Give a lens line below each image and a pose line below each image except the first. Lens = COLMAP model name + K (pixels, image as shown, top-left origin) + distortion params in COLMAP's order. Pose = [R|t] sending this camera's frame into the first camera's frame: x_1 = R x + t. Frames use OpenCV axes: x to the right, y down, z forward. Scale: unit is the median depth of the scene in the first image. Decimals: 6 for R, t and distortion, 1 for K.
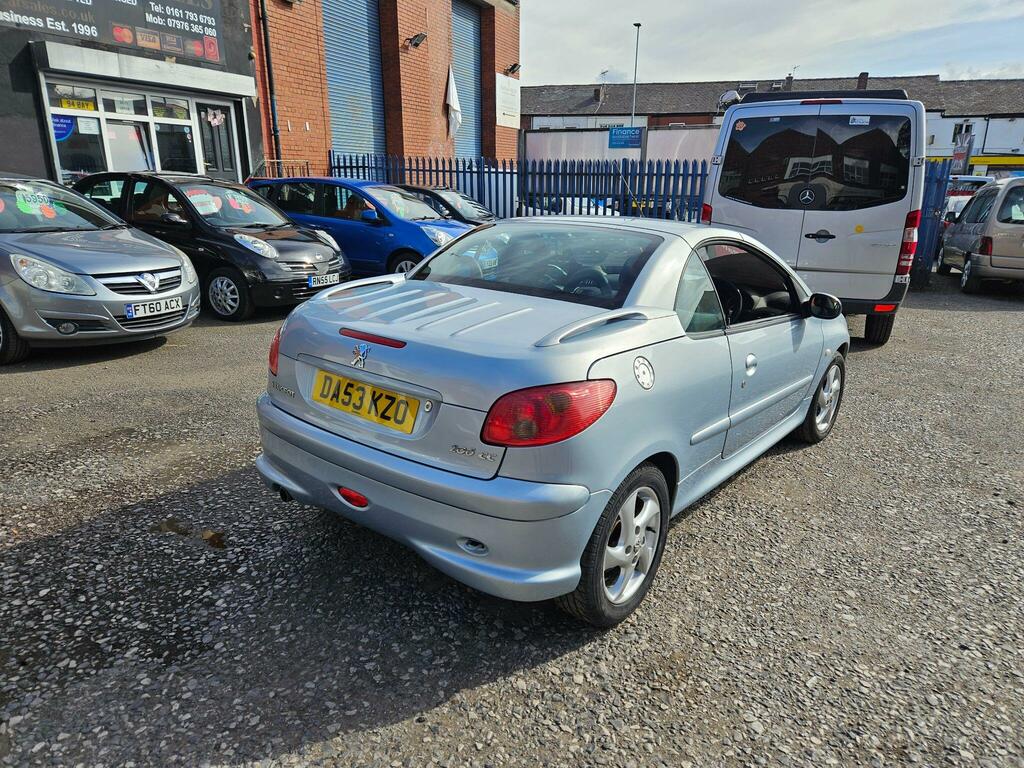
lens RADIAL K [[659.8, 0, 512.0], [0, 659.8, 384.0], [0, 0, 1]] dist [0.066087, -0.056245]
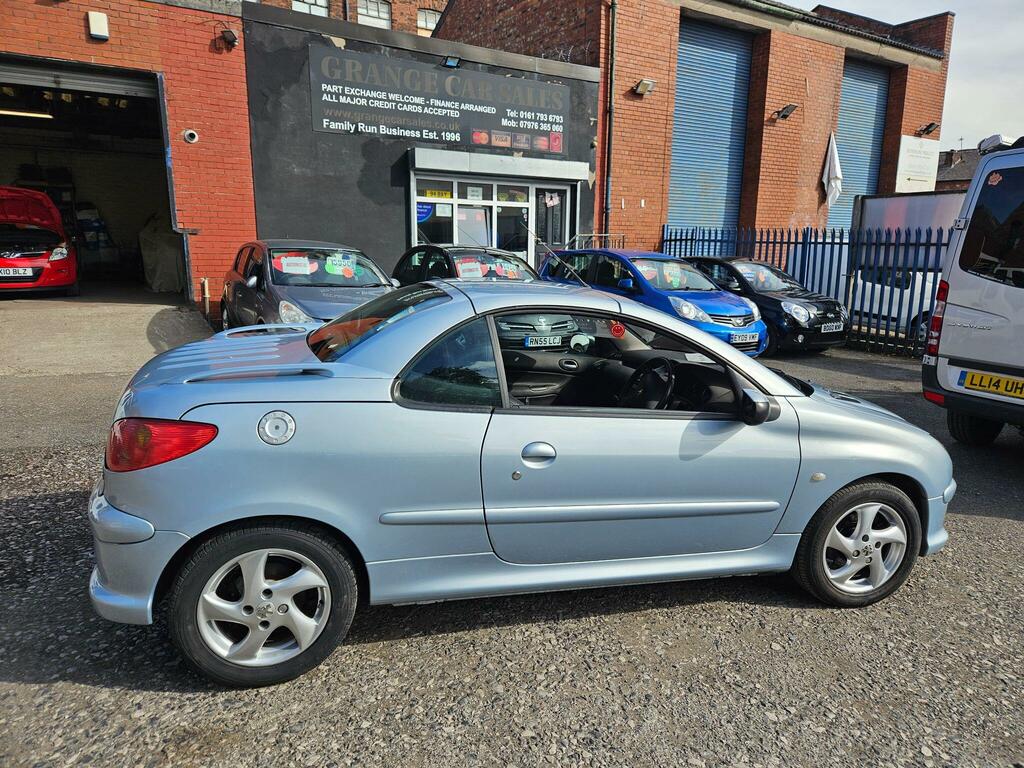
lens RADIAL K [[659.8, 0, 512.0], [0, 659.8, 384.0], [0, 0, 1]] dist [0.066087, -0.056245]
pose [[0.825668, 0.115892, -0.552124, 0.167216], [-0.172861, 0.983570, -0.052050, -0.015015], [0.537020, 0.138416, 0.832136, 0.059864]]
